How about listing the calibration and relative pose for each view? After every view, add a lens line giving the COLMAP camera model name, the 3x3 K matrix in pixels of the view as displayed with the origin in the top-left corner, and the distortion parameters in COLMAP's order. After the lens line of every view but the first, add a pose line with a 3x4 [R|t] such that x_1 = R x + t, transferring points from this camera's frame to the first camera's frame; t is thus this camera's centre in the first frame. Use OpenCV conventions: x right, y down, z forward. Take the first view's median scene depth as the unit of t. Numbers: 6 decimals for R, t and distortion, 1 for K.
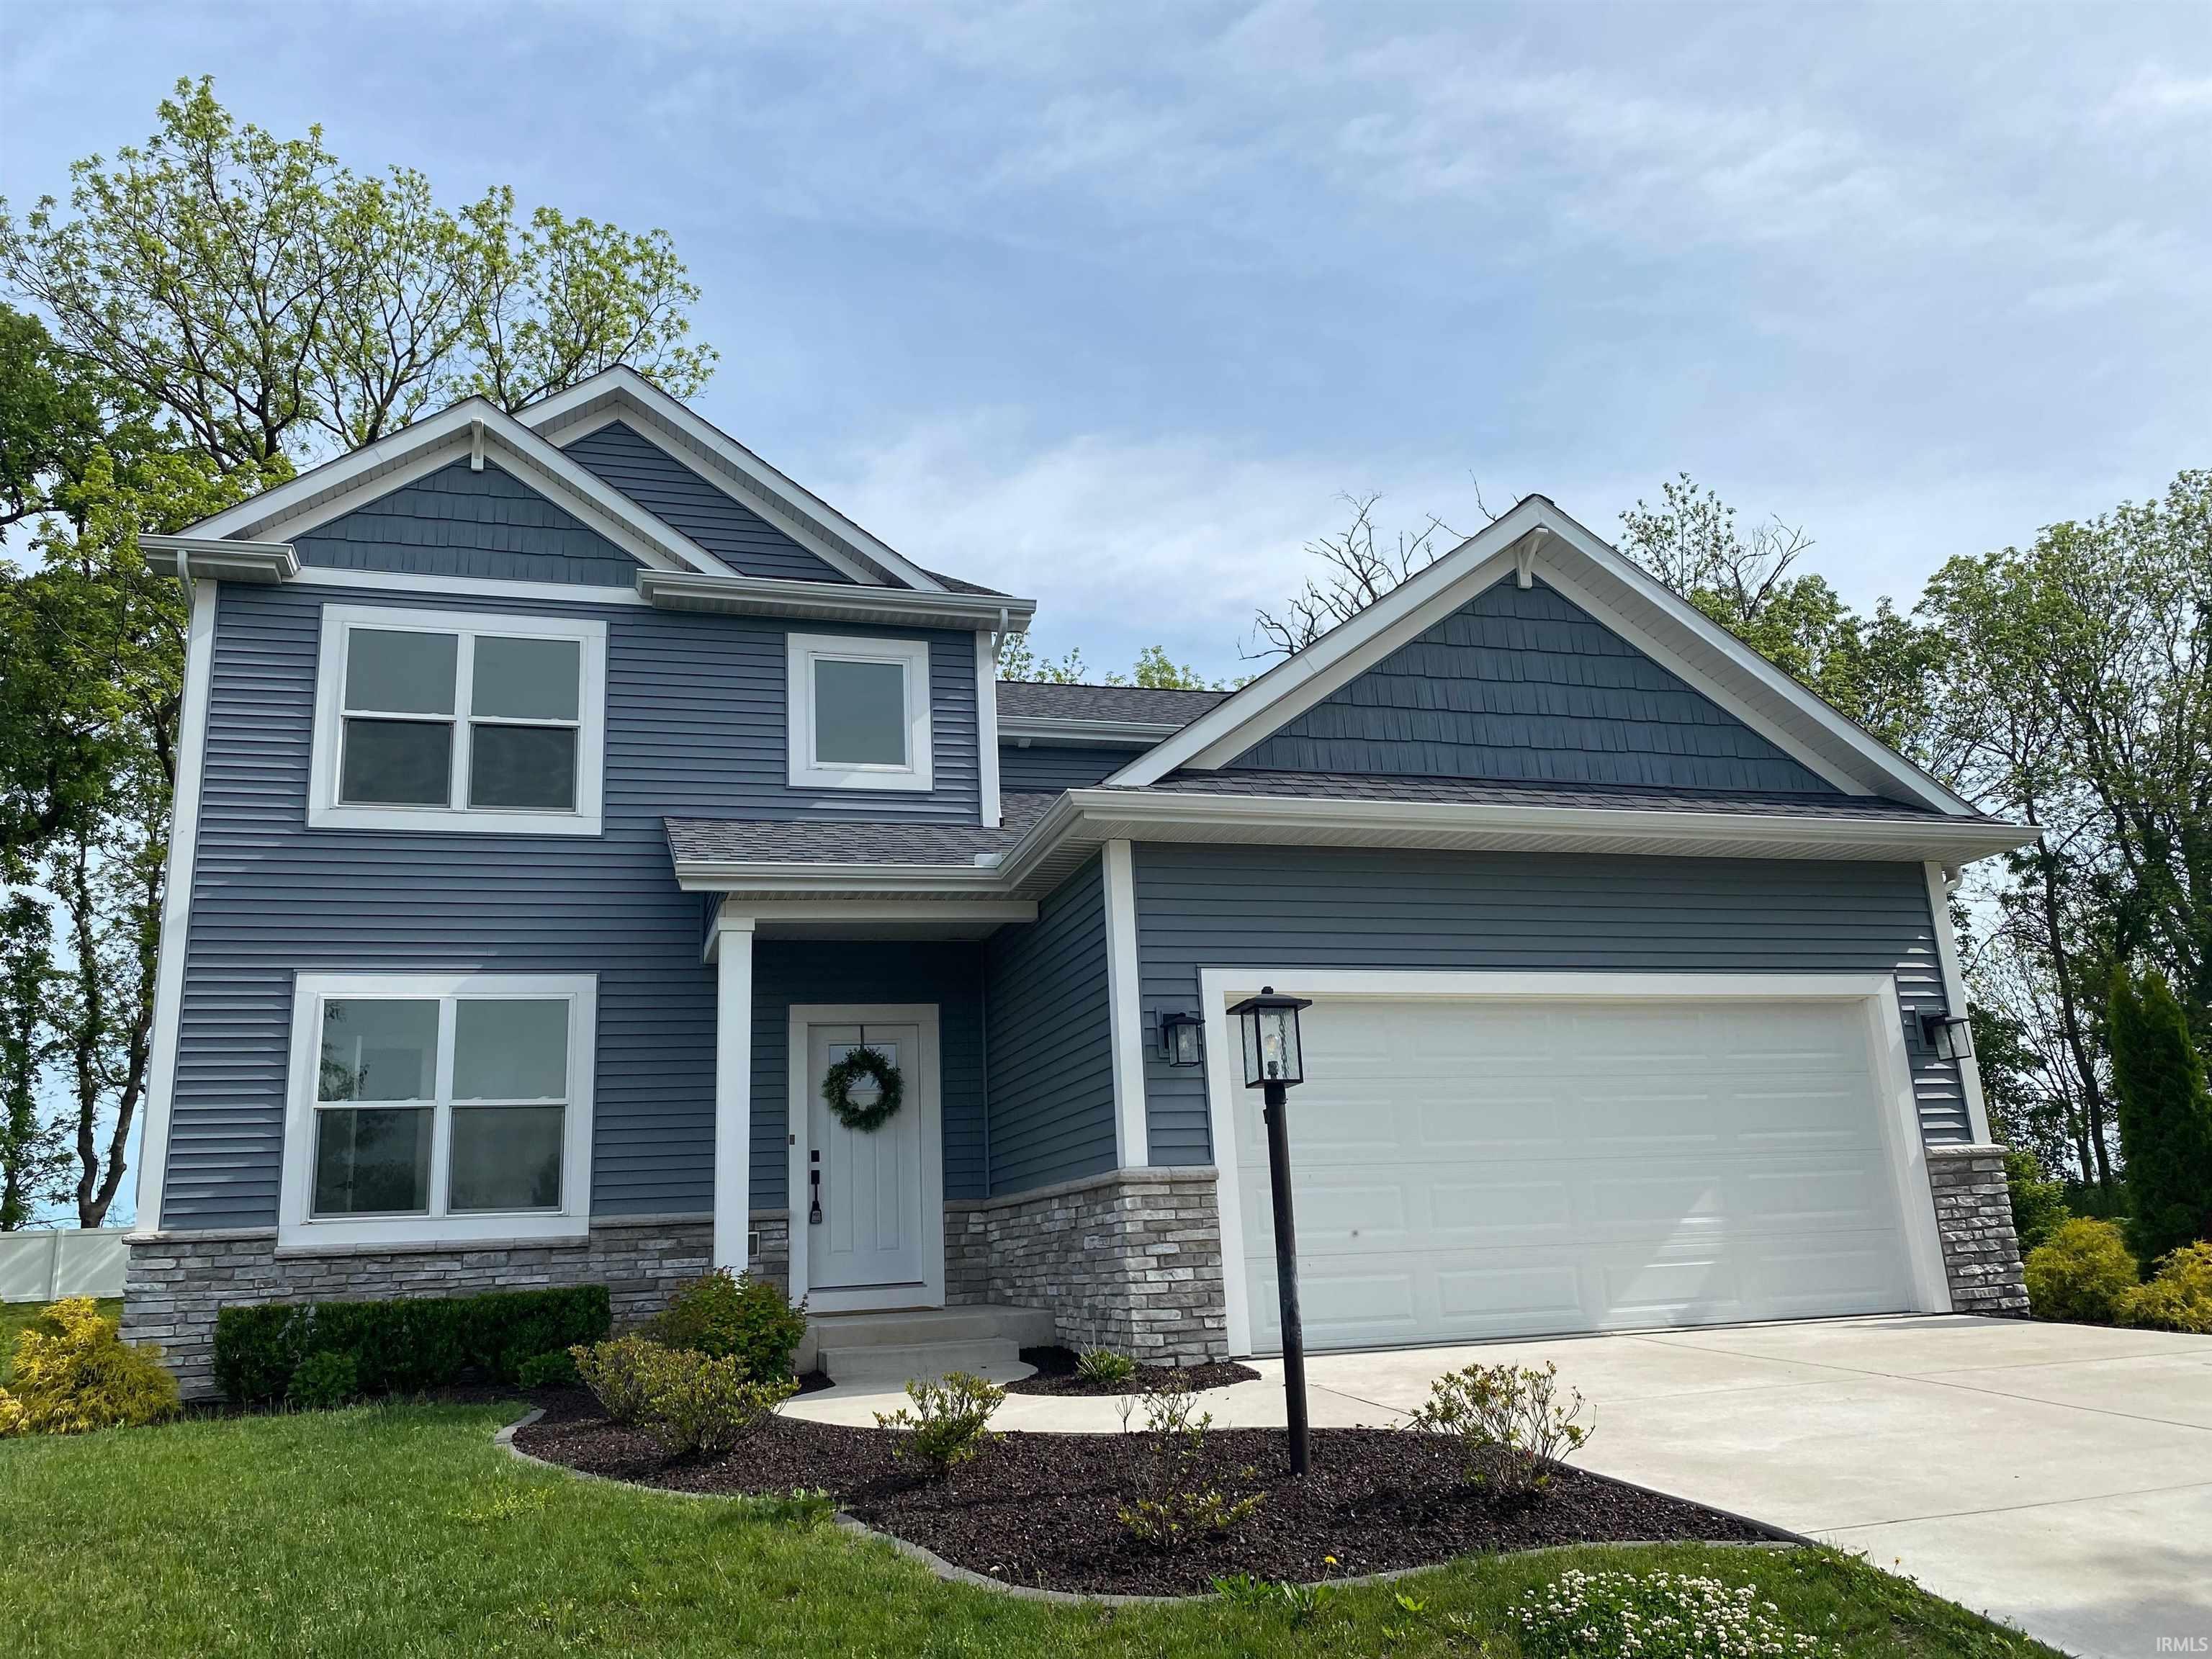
lens RADIAL K [[1678.5, 0, 1097.6], [0, 1678.5, 813.0], [0, 0, 1]] dist [0.028224, -0.034971]
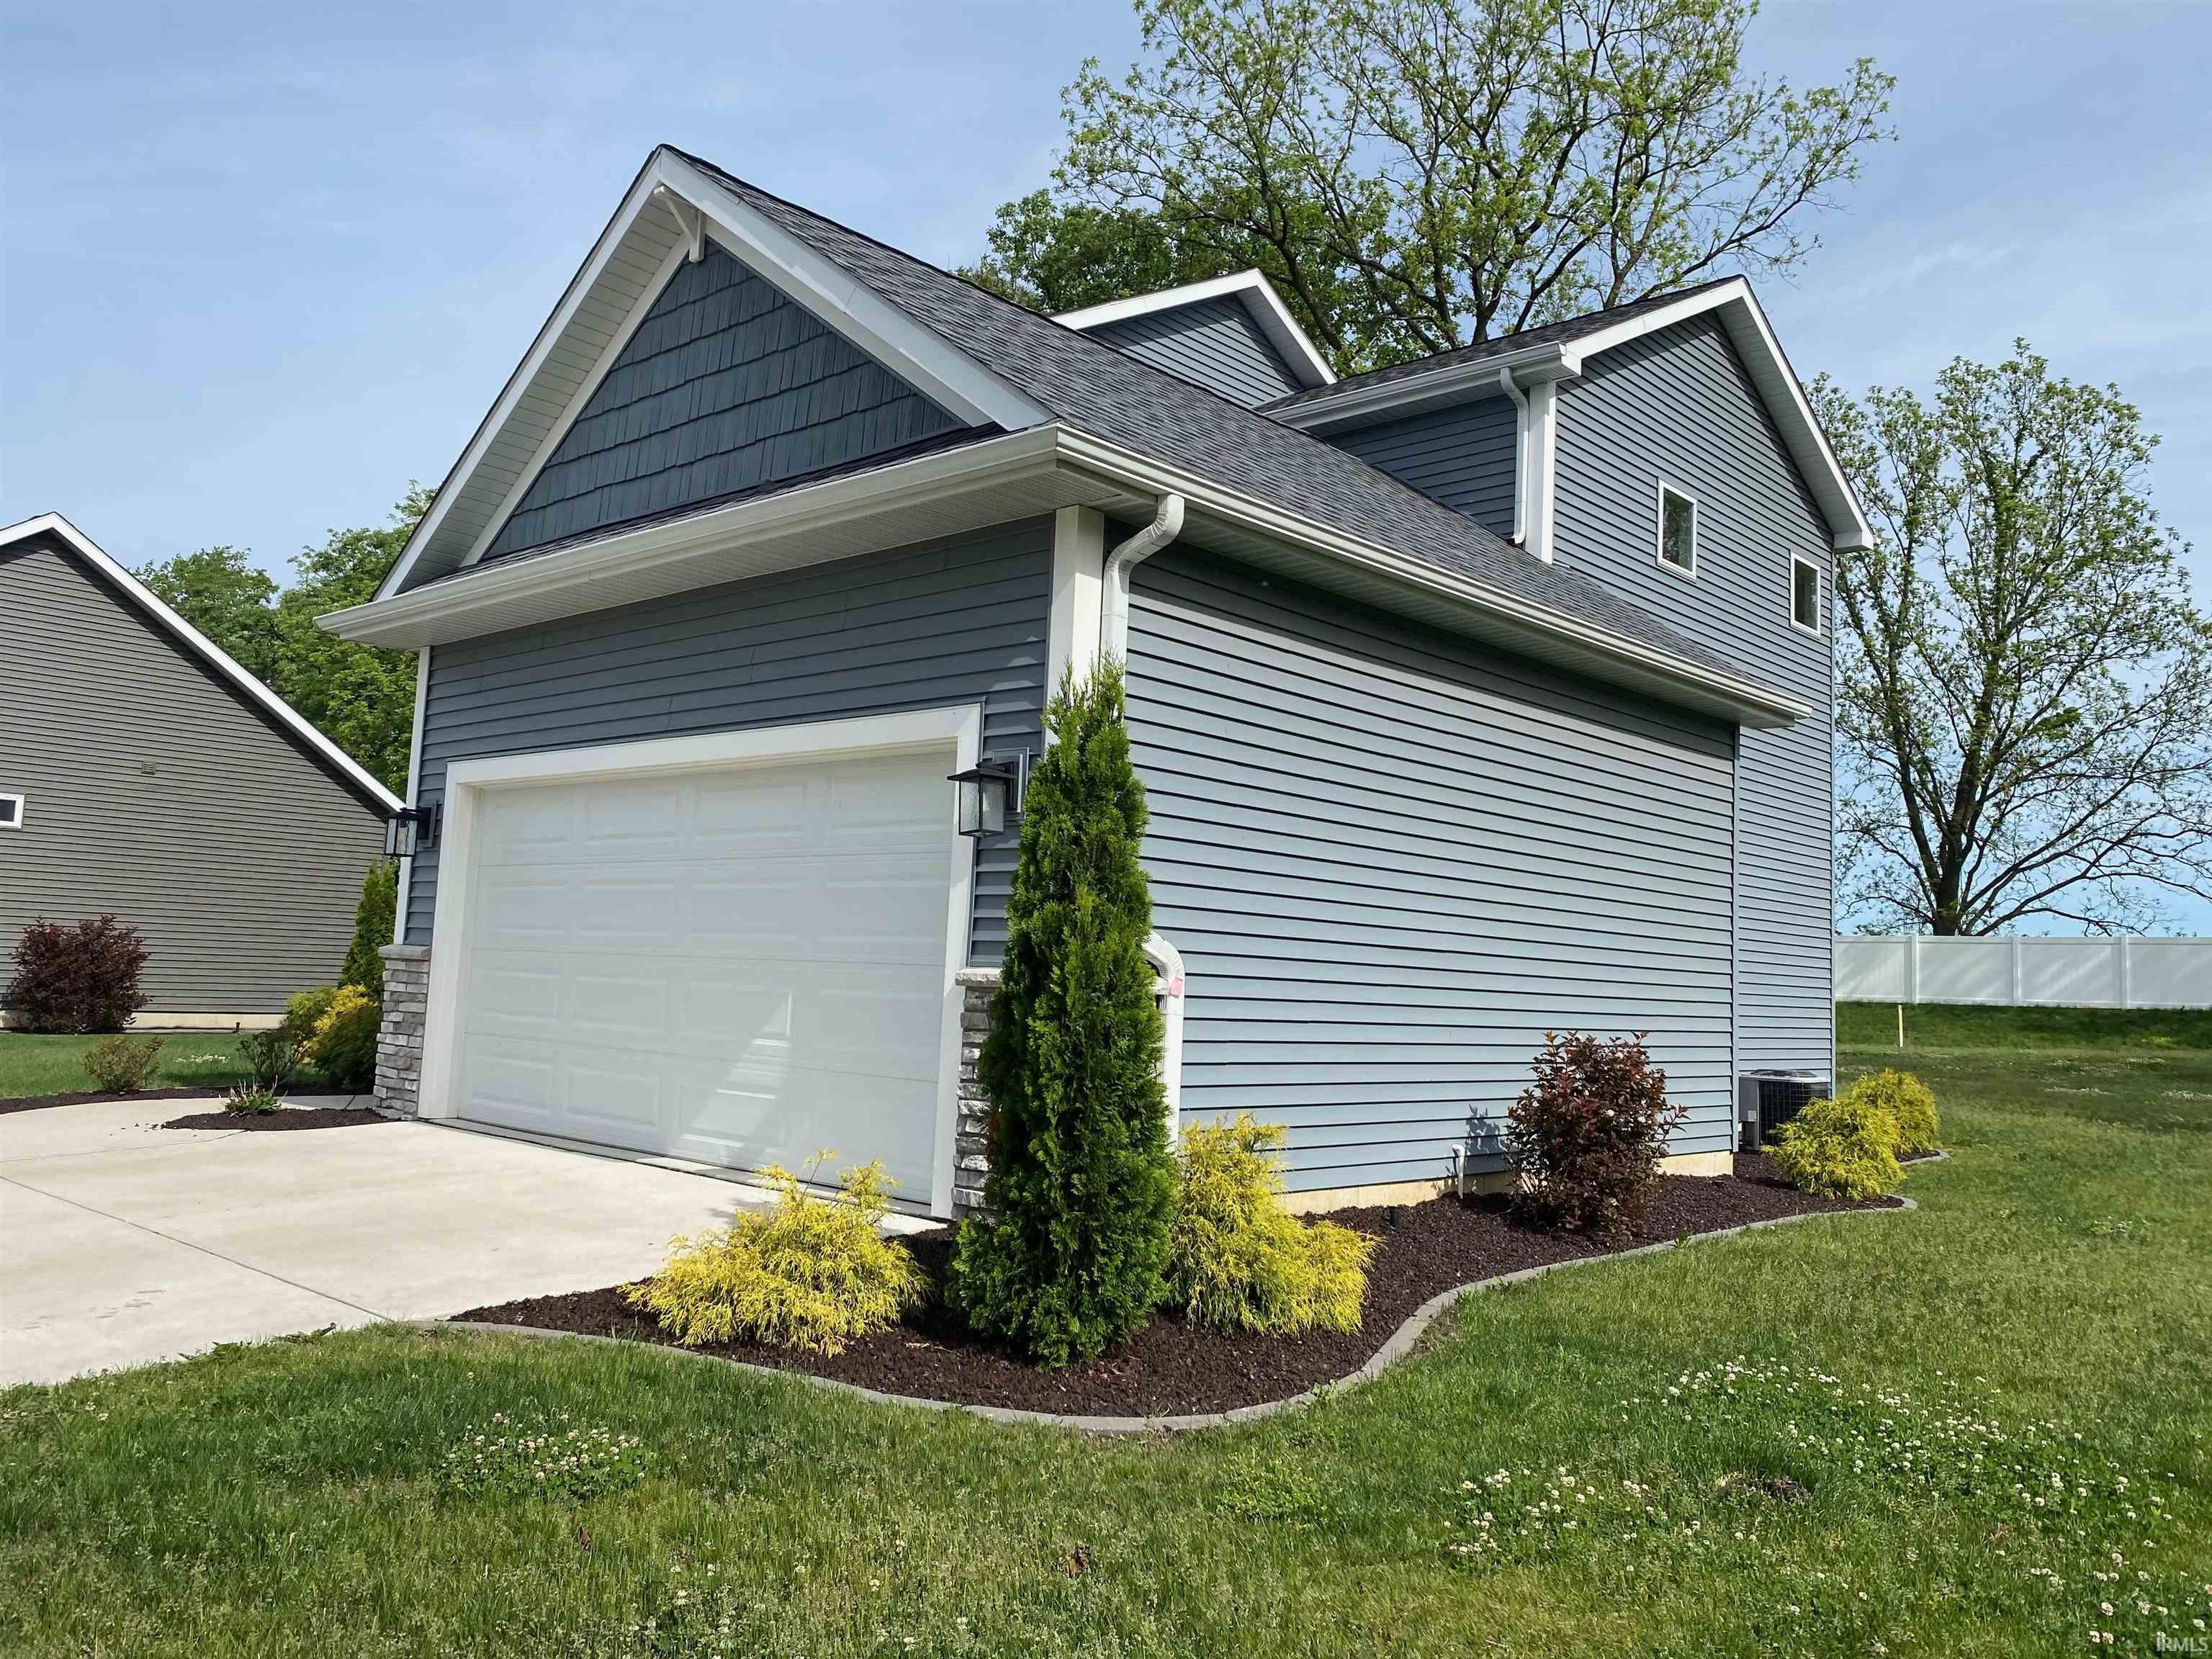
lens RADIAL K [[1678.5, 0, 1128.0], [0, 1678.5, 815.5], [0, 0, 1]] dist [0.028224, -0.034971]
pose [[0.513029, -0.013035, -0.858273, 1.017262], [0.165238, 0.982683, 0.083846, 0.091050], [0.842317, -0.184835, 0.506298, 0.698241]]
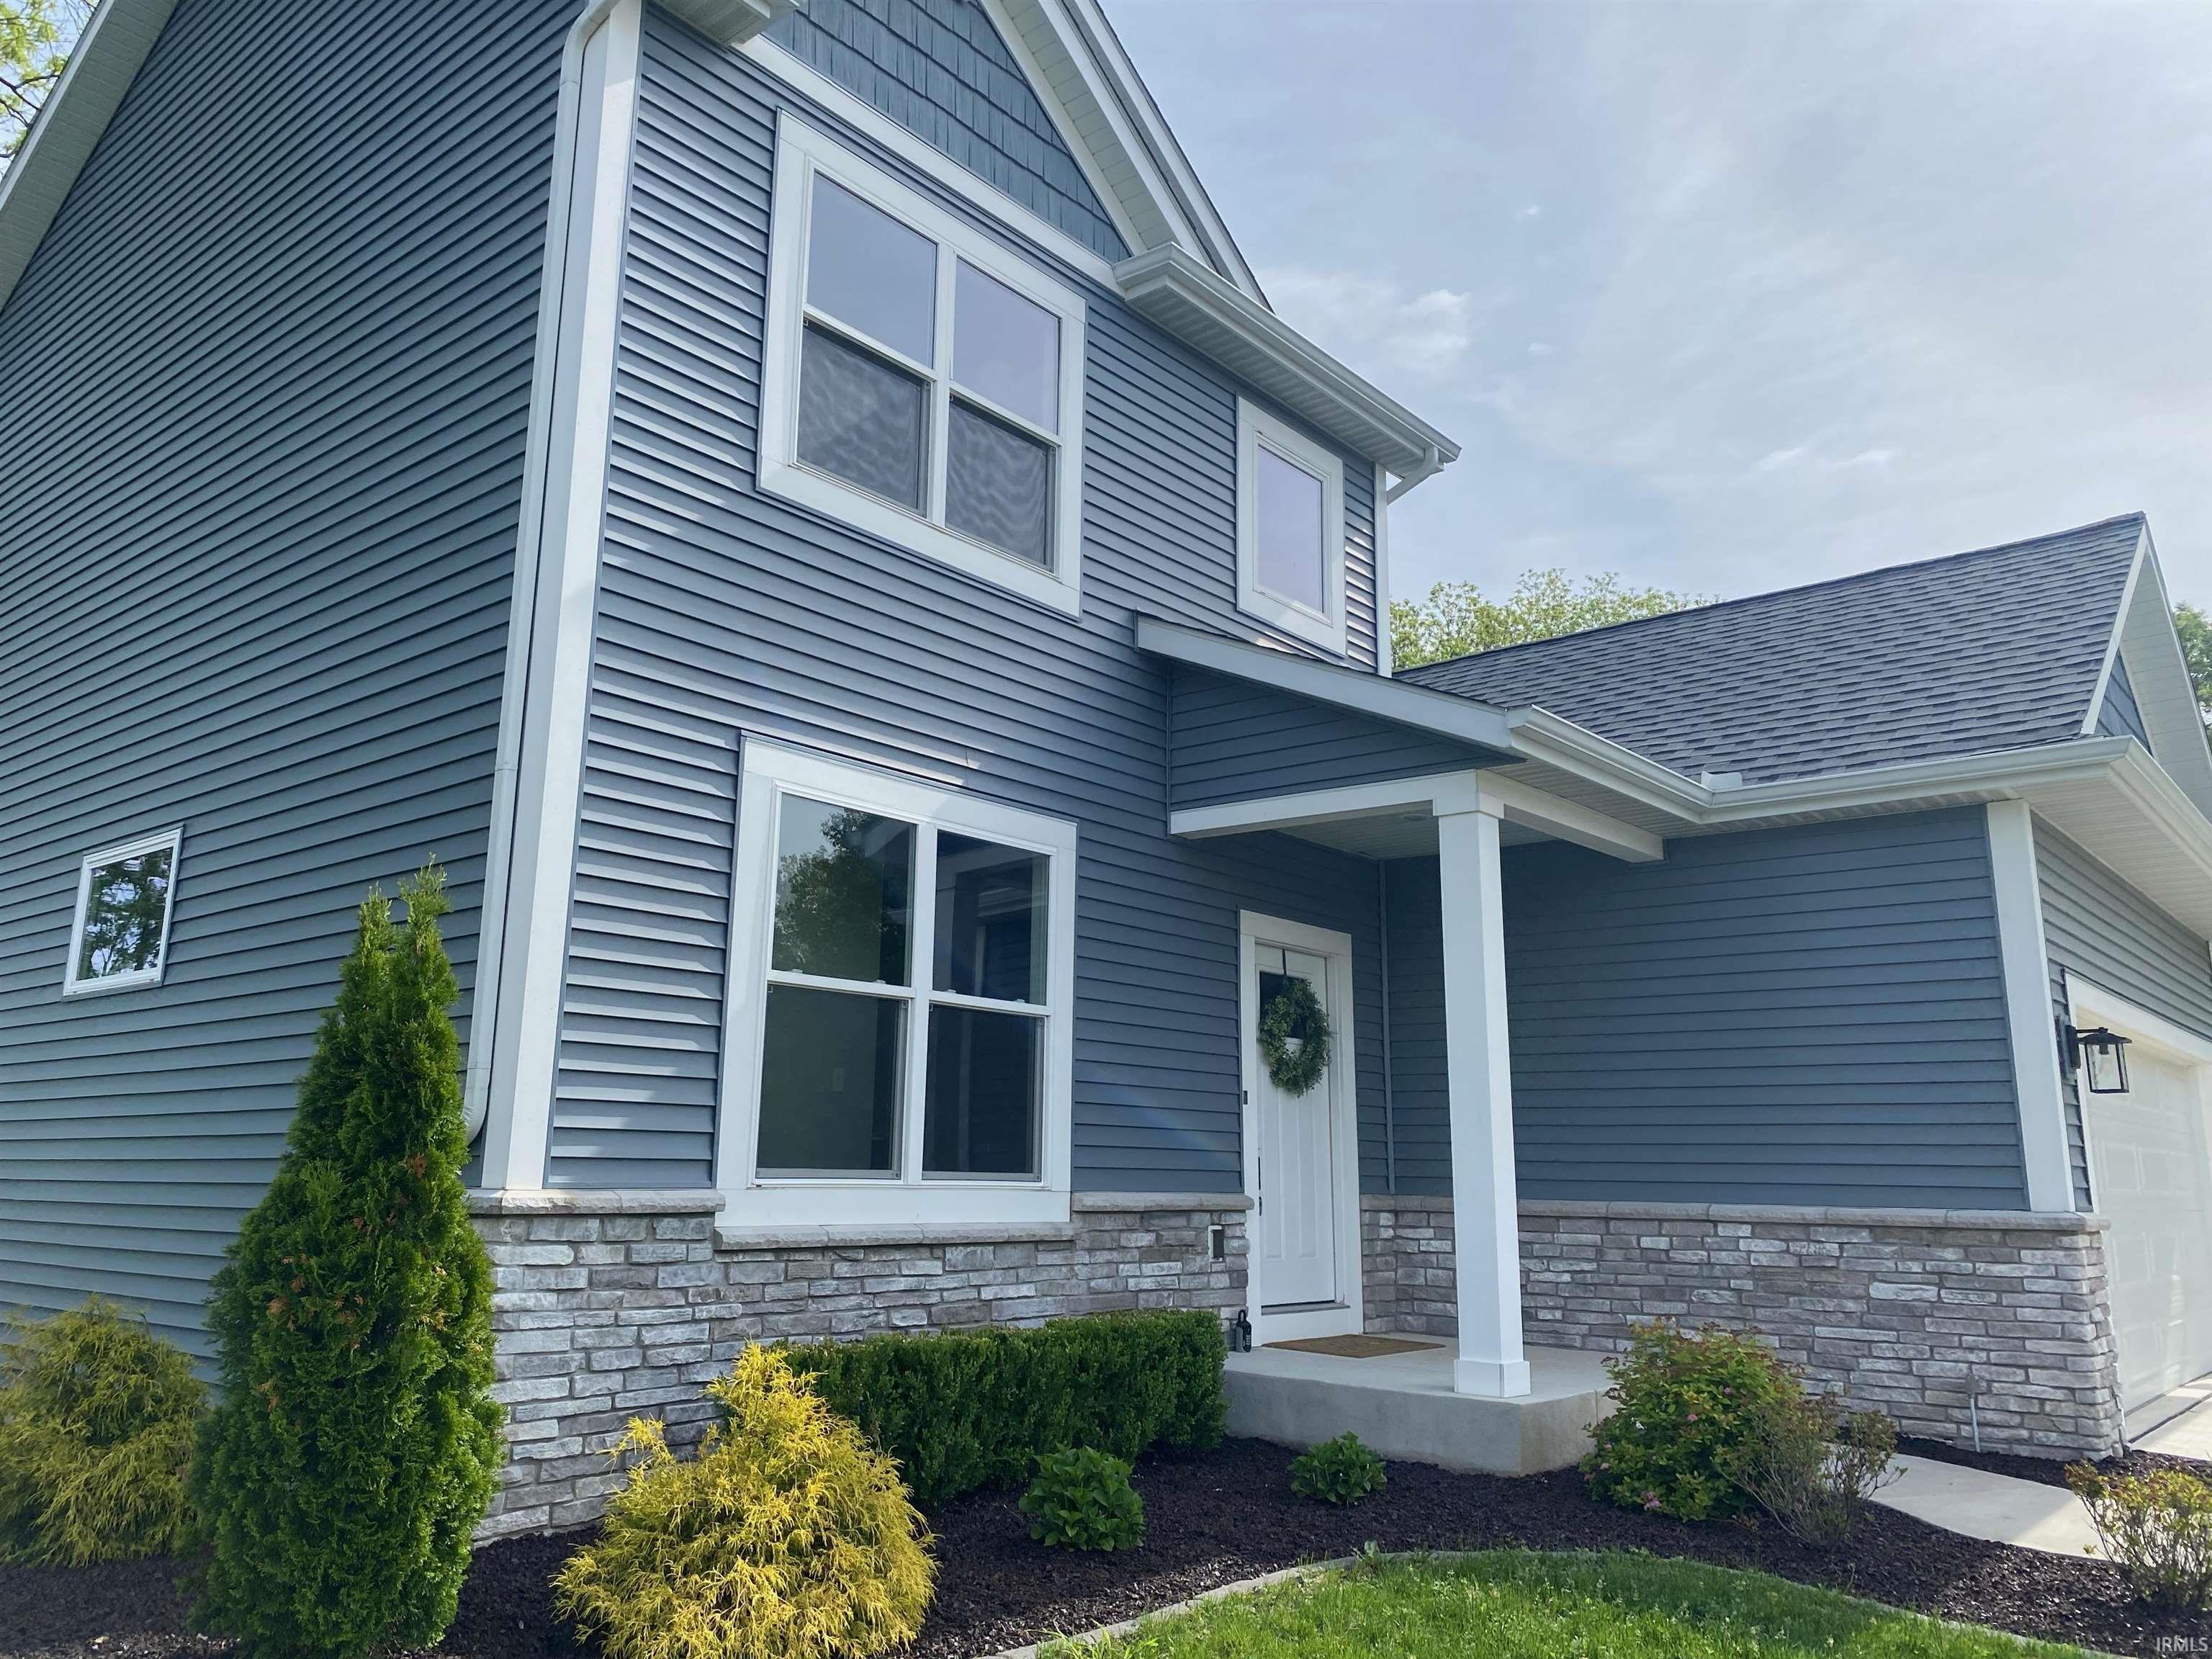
lens RADIAL K [[1678.5, 0, 1104.7], [0, 1678.5, 812.8], [0, 0, 1]] dist [0.028224, -0.034971]
pose [[0.830746, 0.166328, 0.531221, -0.678867], [-0.173244, 0.984175, -0.037223, 0.121219], [-0.529006, -0.061108, 0.846415, 0.471691]]
